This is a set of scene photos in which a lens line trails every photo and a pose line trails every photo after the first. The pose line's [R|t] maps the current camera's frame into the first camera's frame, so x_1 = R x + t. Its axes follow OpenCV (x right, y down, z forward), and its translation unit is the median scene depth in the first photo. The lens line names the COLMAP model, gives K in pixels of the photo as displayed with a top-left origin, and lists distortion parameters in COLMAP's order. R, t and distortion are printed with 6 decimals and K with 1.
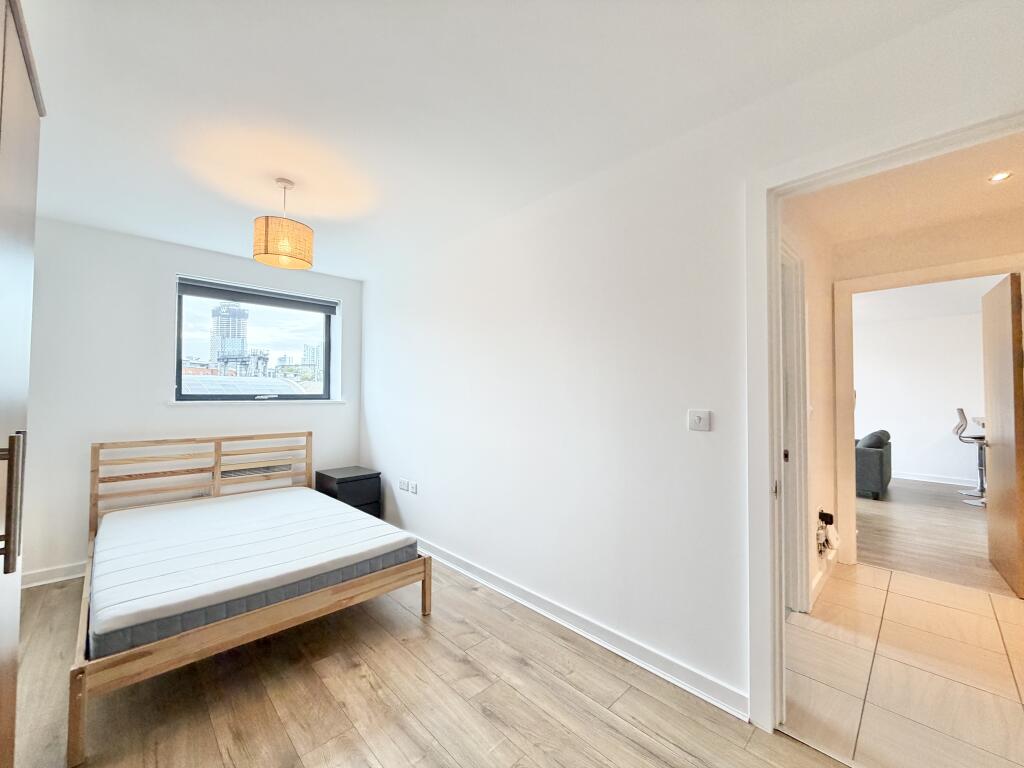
lens RADIAL K [[409.0, 0, 509.2], [0, 409.0, 383.7], [0, 0, 1]] dist [-0.001009, -0.000349]
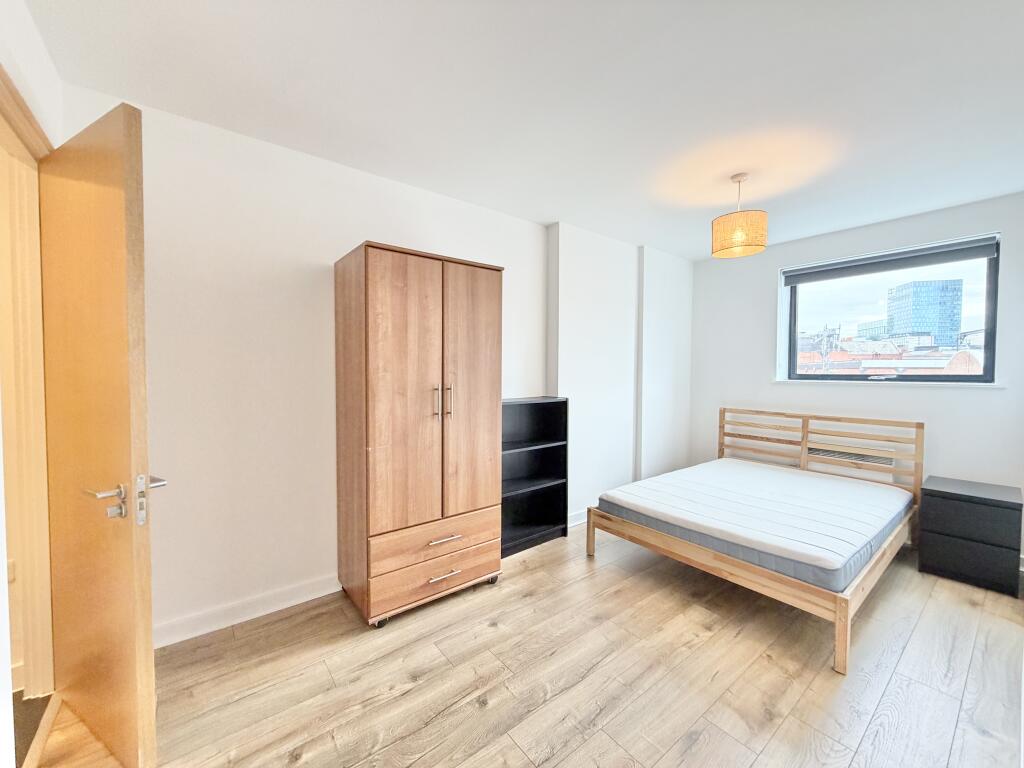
lens RADIAL K [[409.0, 0, 509.2], [0, 409.0, 383.7], [0, 0, 1]] dist [-0.001009, -0.000349]
pose [[-0.116753, 0.027062, -0.992792, 0.443228], [0.022797, 0.999438, 0.024562, 0.007767], [0.992899, -0.019765, -0.117305, 0.378538]]
